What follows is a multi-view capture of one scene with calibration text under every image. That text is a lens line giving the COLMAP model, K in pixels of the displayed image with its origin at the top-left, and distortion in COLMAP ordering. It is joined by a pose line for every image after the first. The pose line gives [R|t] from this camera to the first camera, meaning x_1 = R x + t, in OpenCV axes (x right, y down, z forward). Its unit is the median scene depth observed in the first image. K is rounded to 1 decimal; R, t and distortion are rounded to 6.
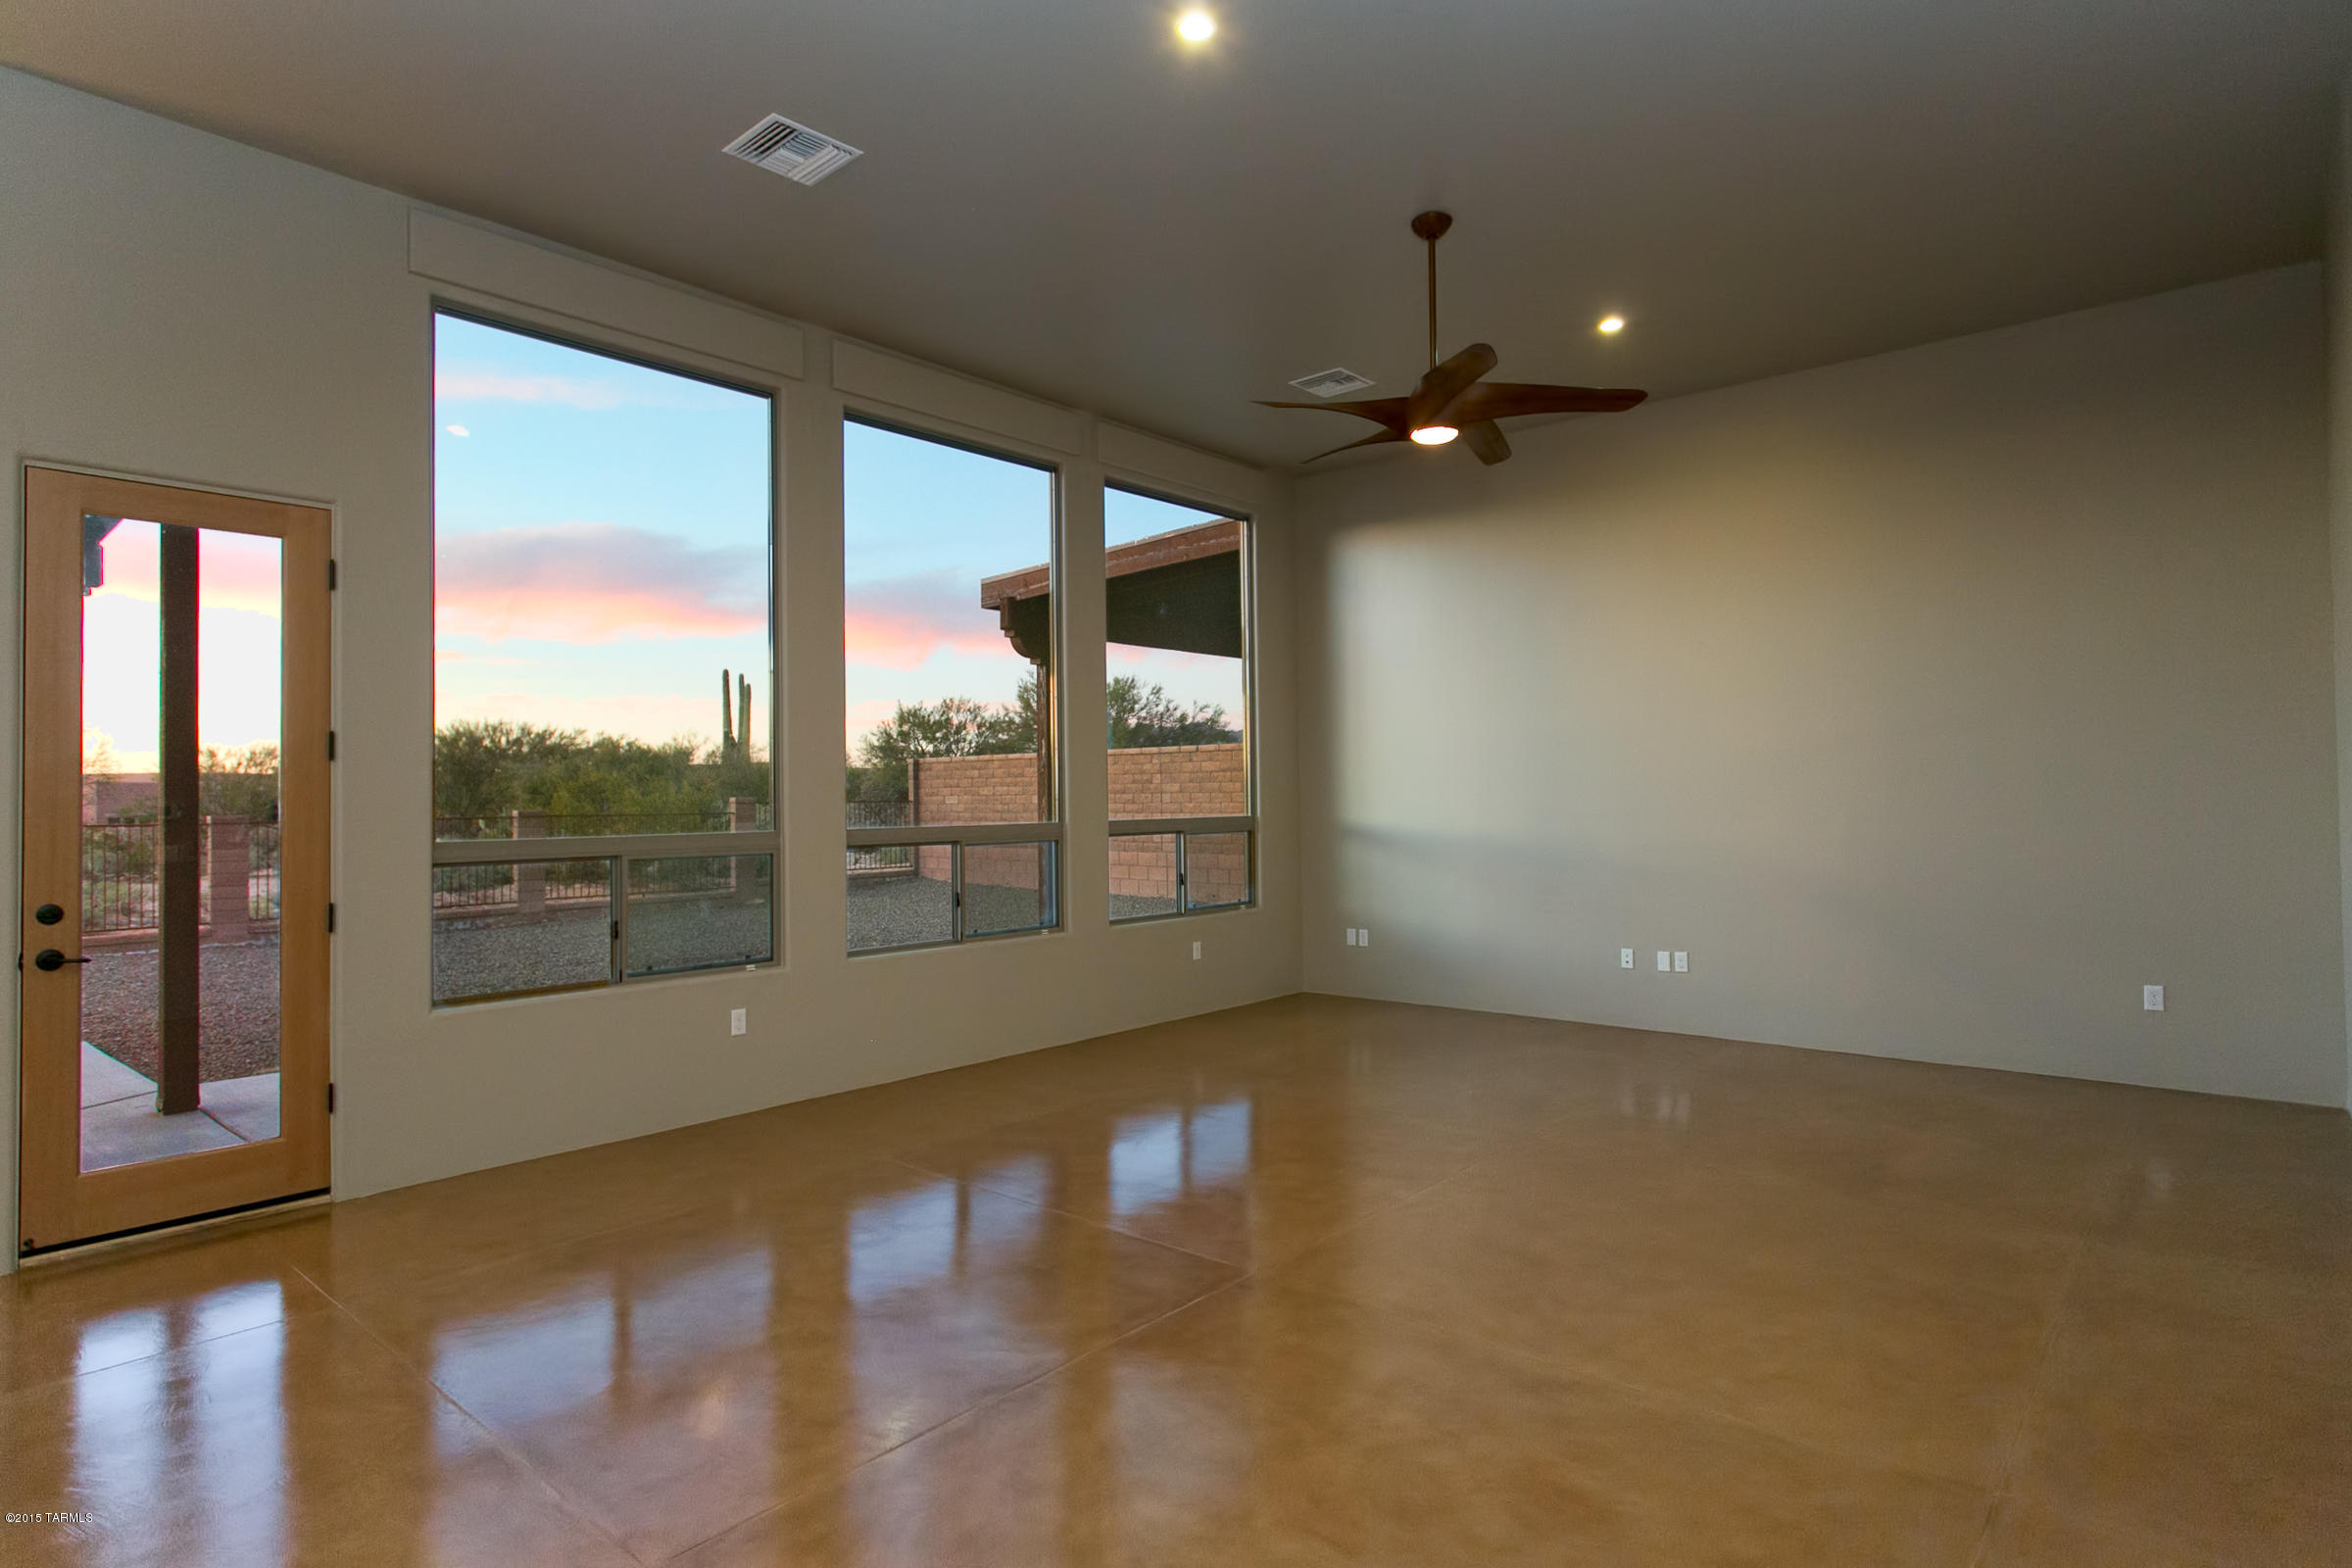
lens RADIAL K [[1254.1, 0, 1168.7], [0, 1254.1, 770.0], [0, 0, 1]] dist [-0.000843, 0.001112]
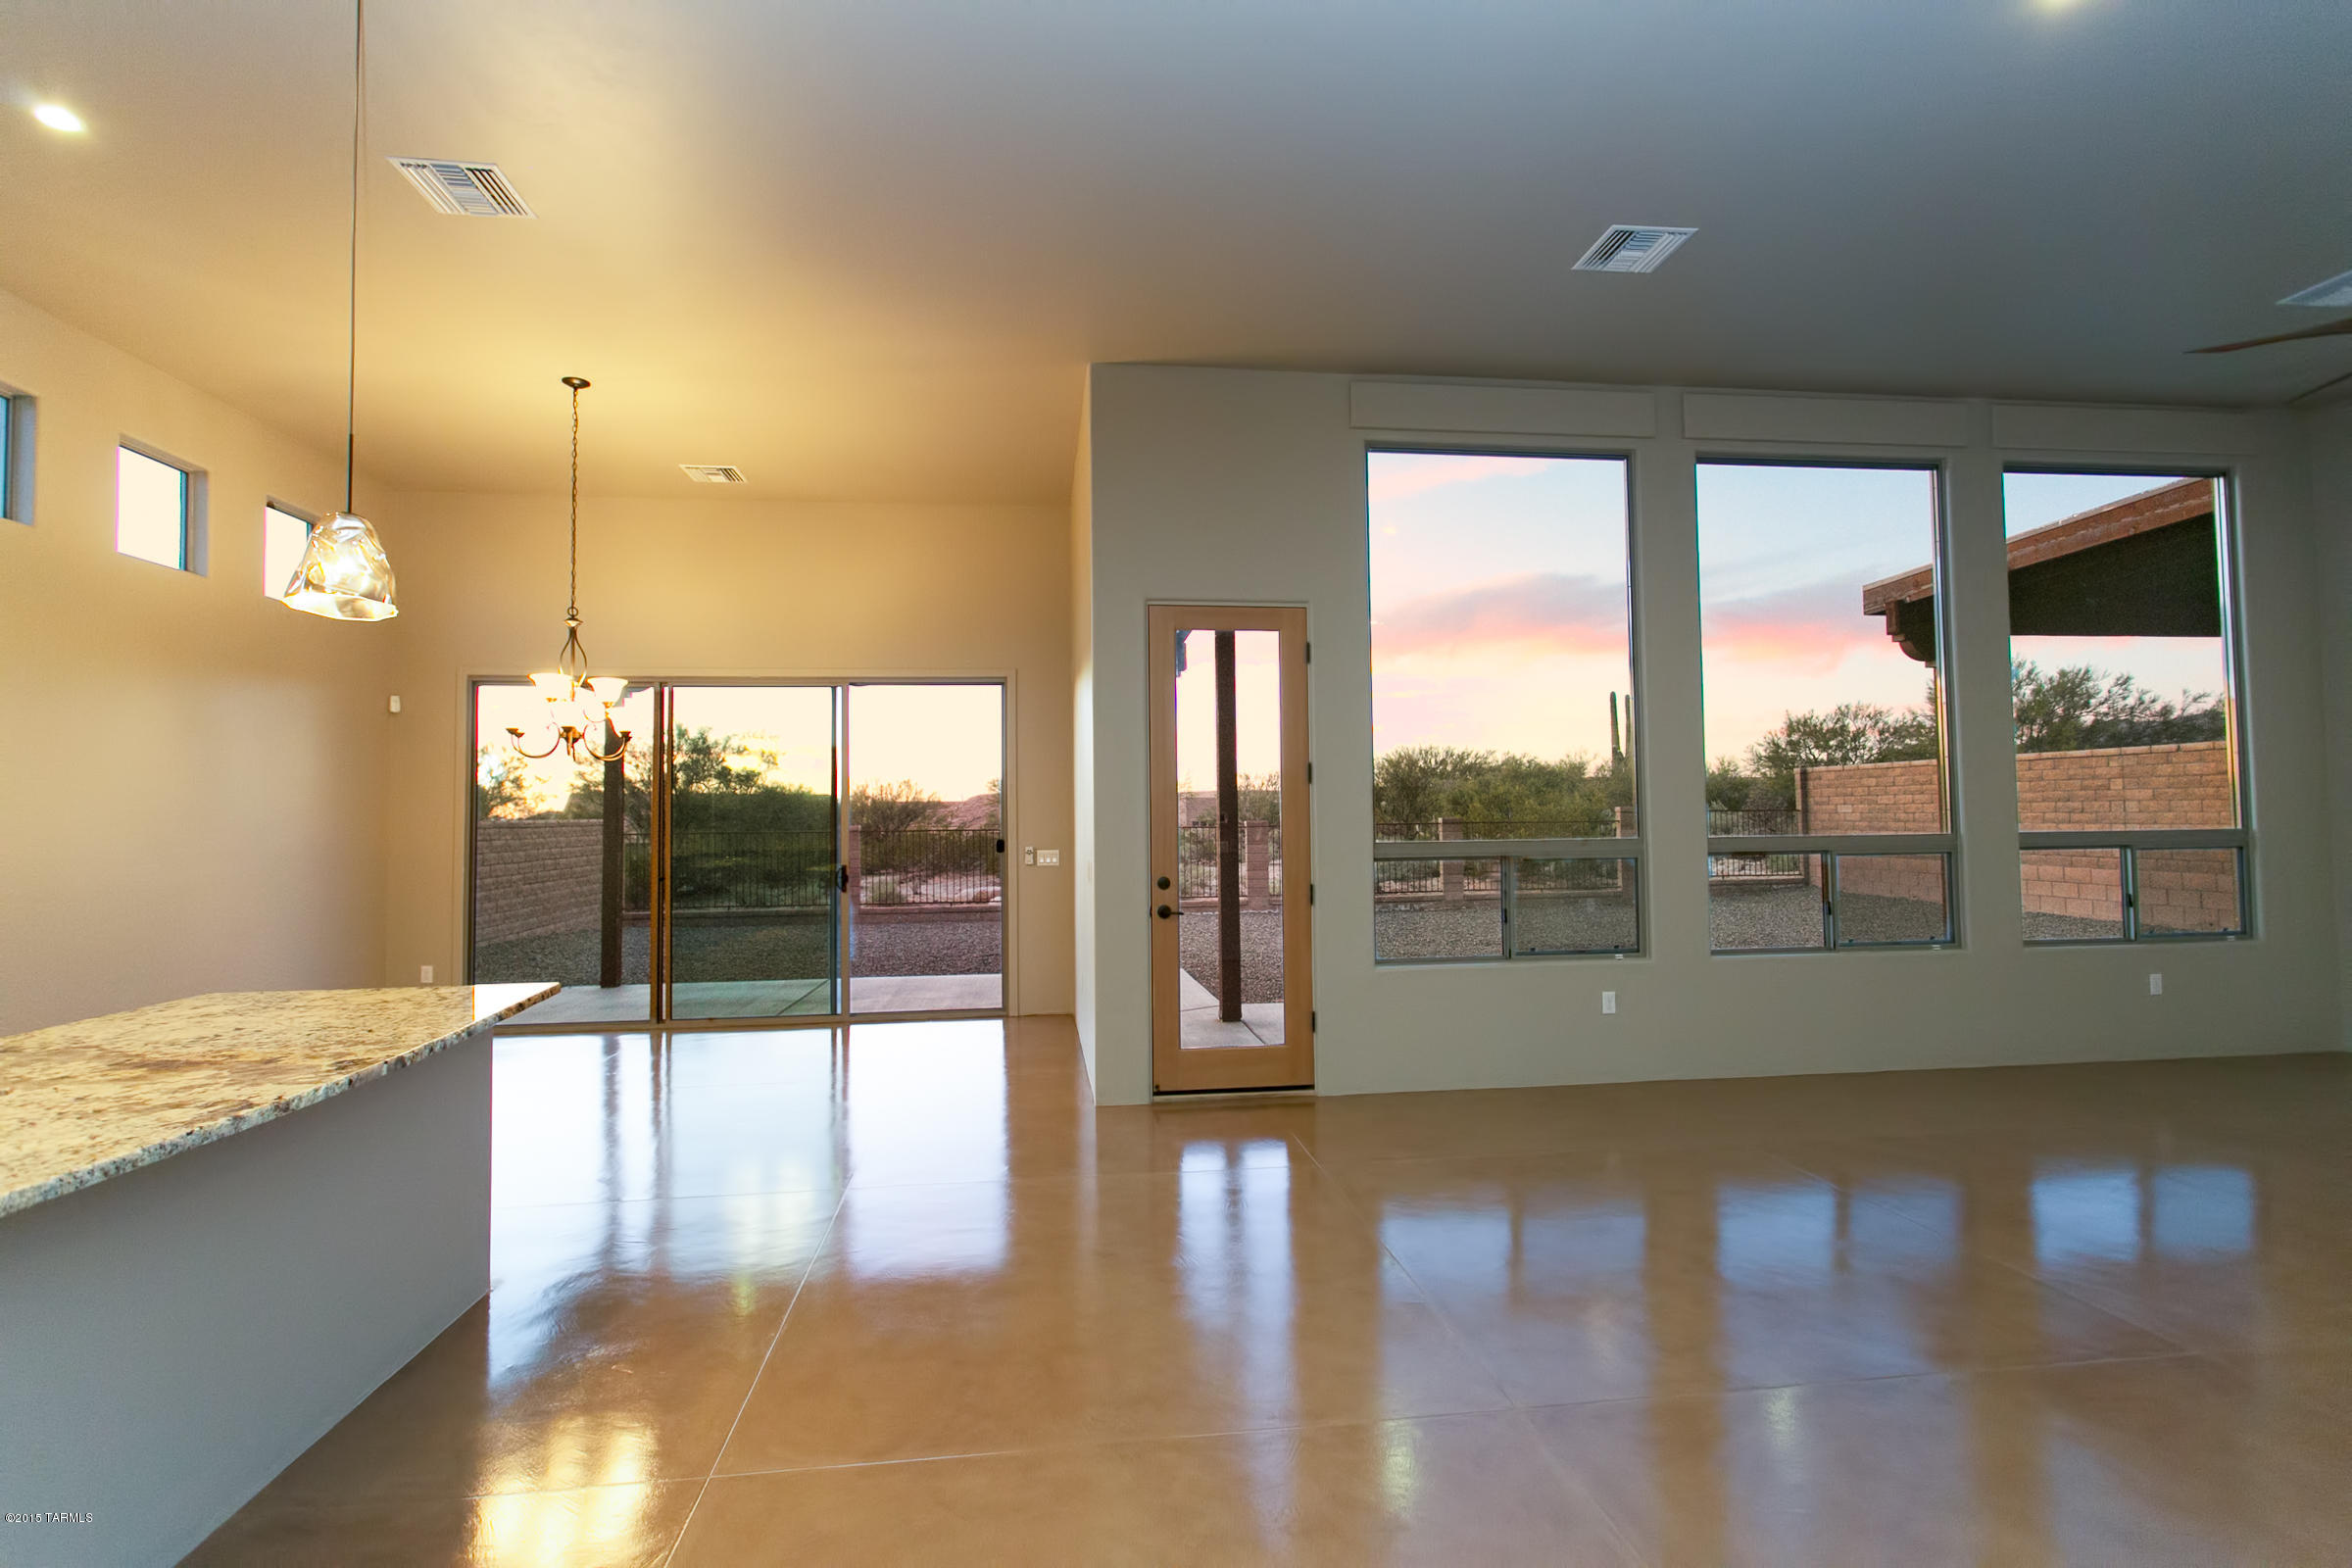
lens RADIAL K [[1112.1, 0, 1162.3], [0, 1112.1, 772.9], [0, 0, 1]] dist [0.000817, 0.001465]
pose [[0.746277, -0.023043, -0.665236, 0.023425], [0.017456, 0.999734, -0.015048, -0.001763], [0.665407, -0.000382, 0.746481, -0.026269]]
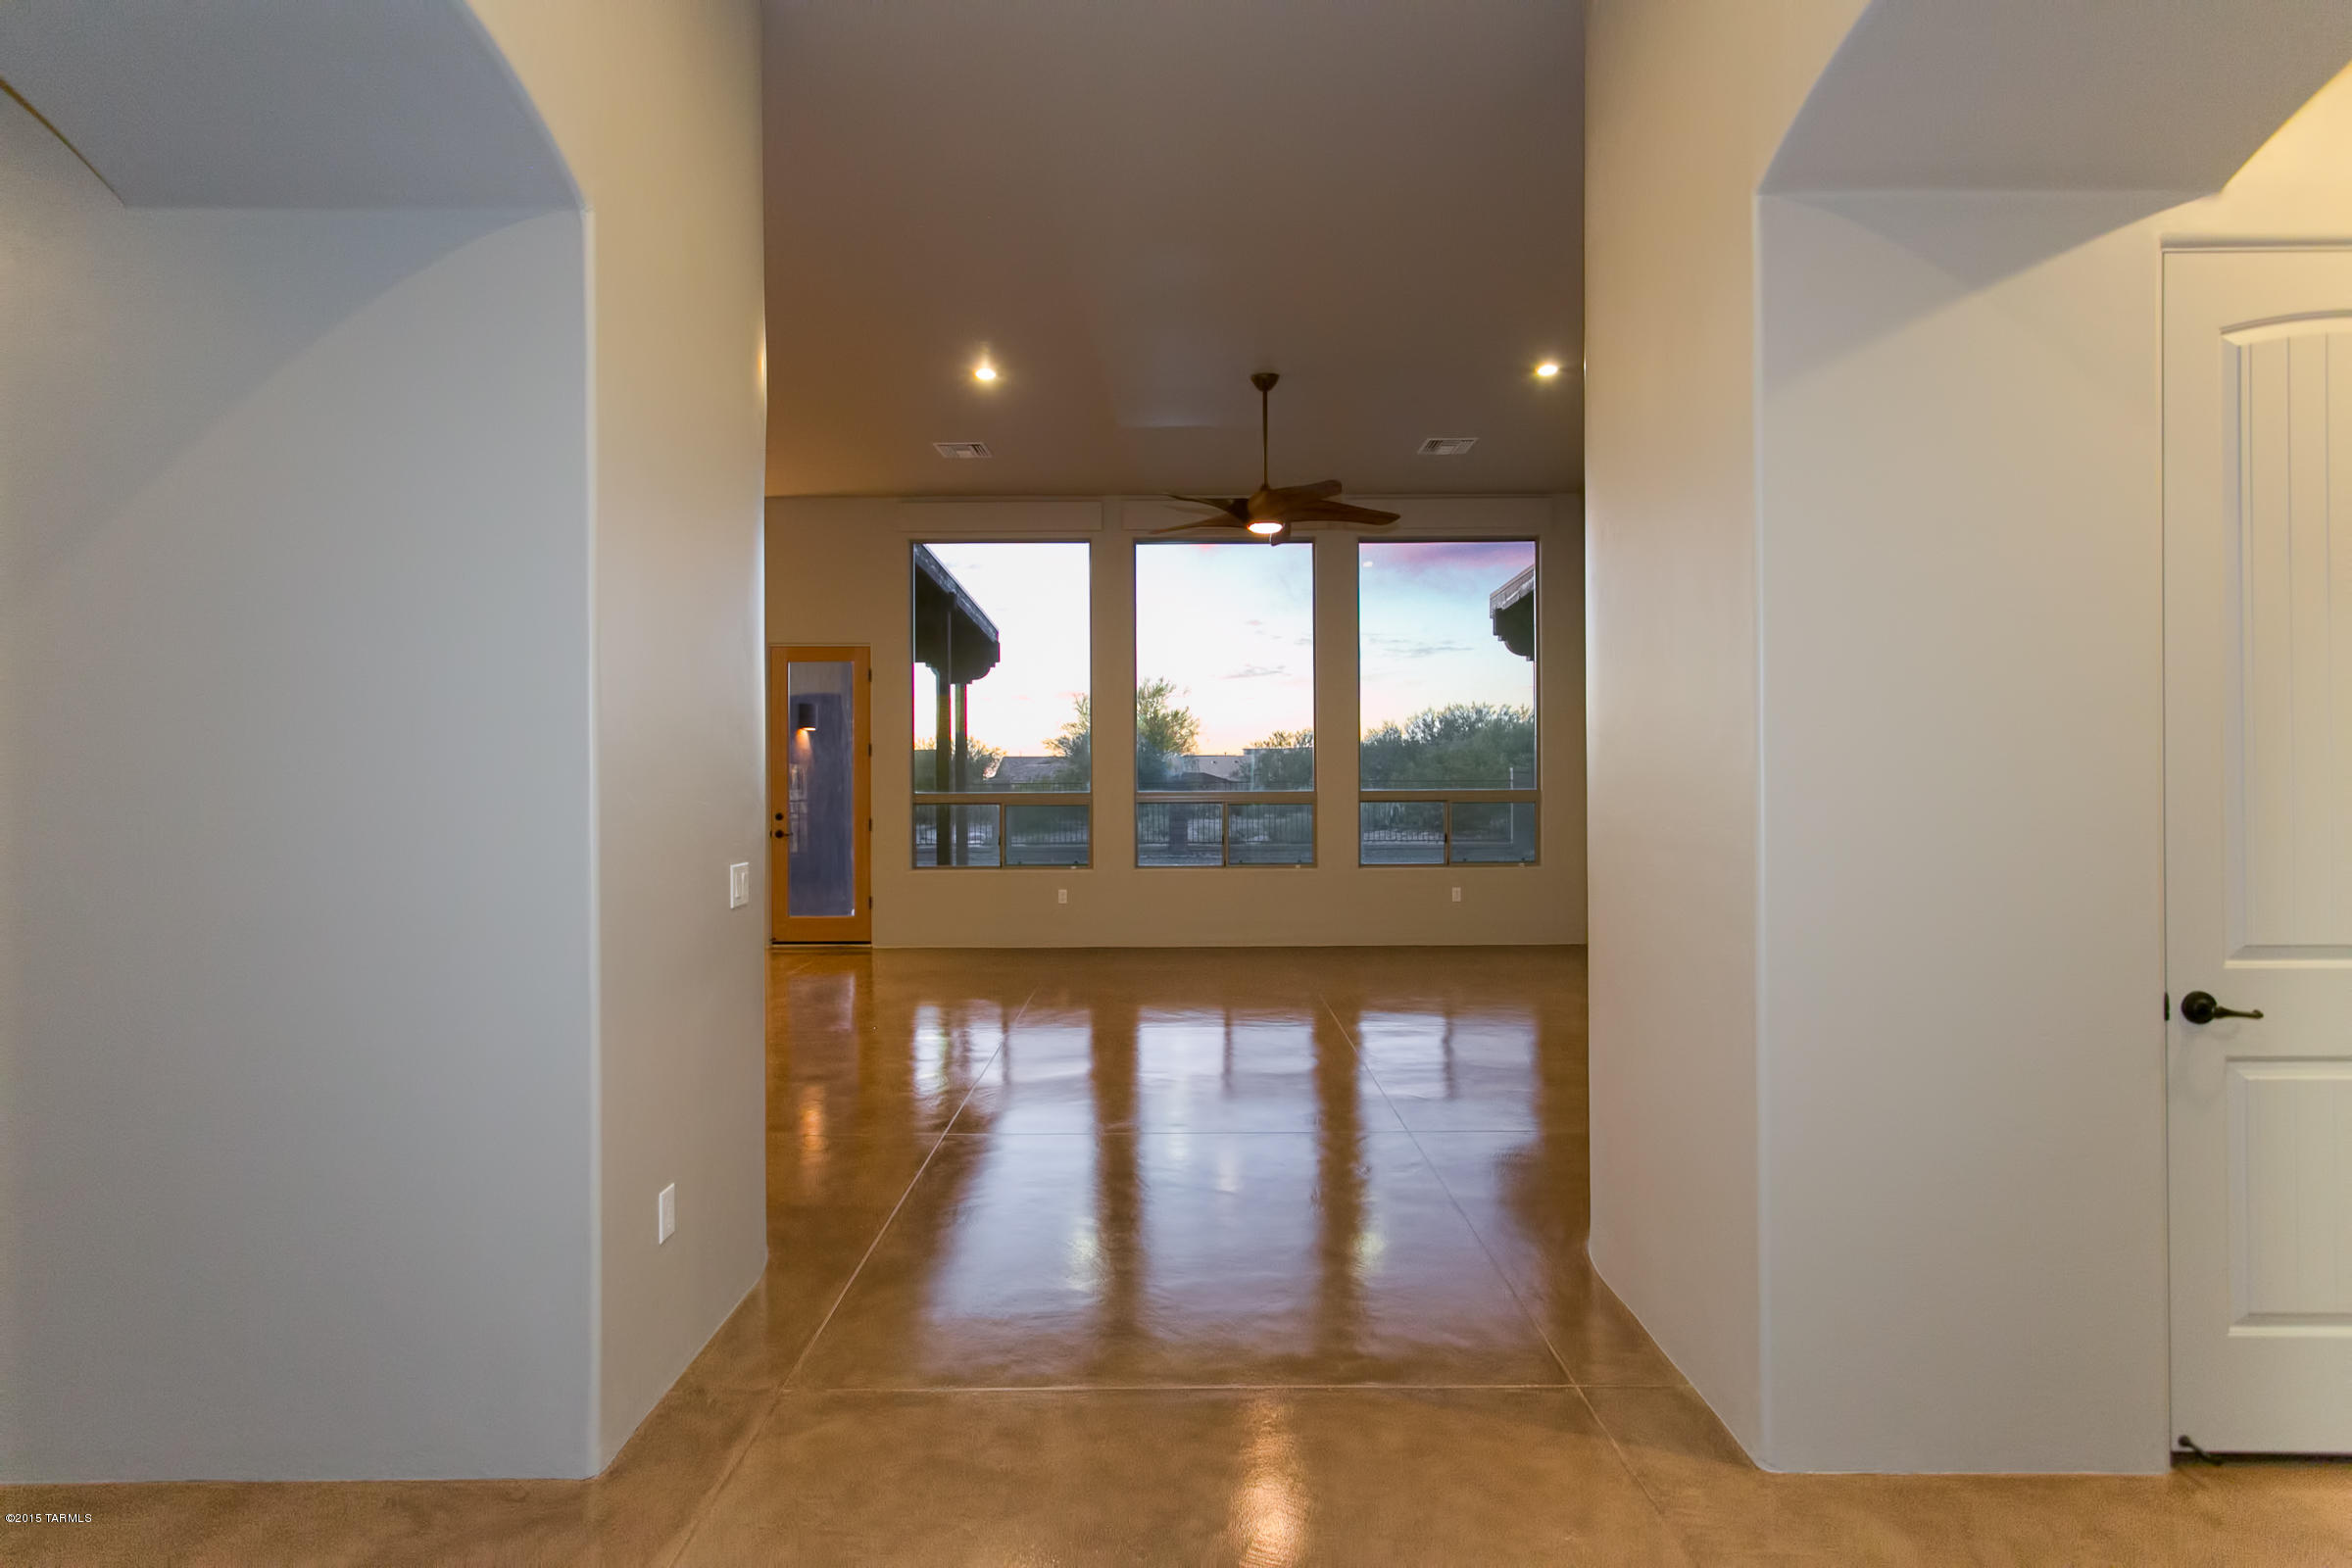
lens RADIAL K [[1112.1, 0, 1162.3], [0, 1112.1, 772.9], [0, 0, 1]] dist [0.000817, 0.001465]
pose [[0.653306, 0.009650, -0.757032, 0.621809], [0.014204, 0.999587, 0.024999, -0.010505], [0.756960, -0.027085, 0.652899, 0.037539]]
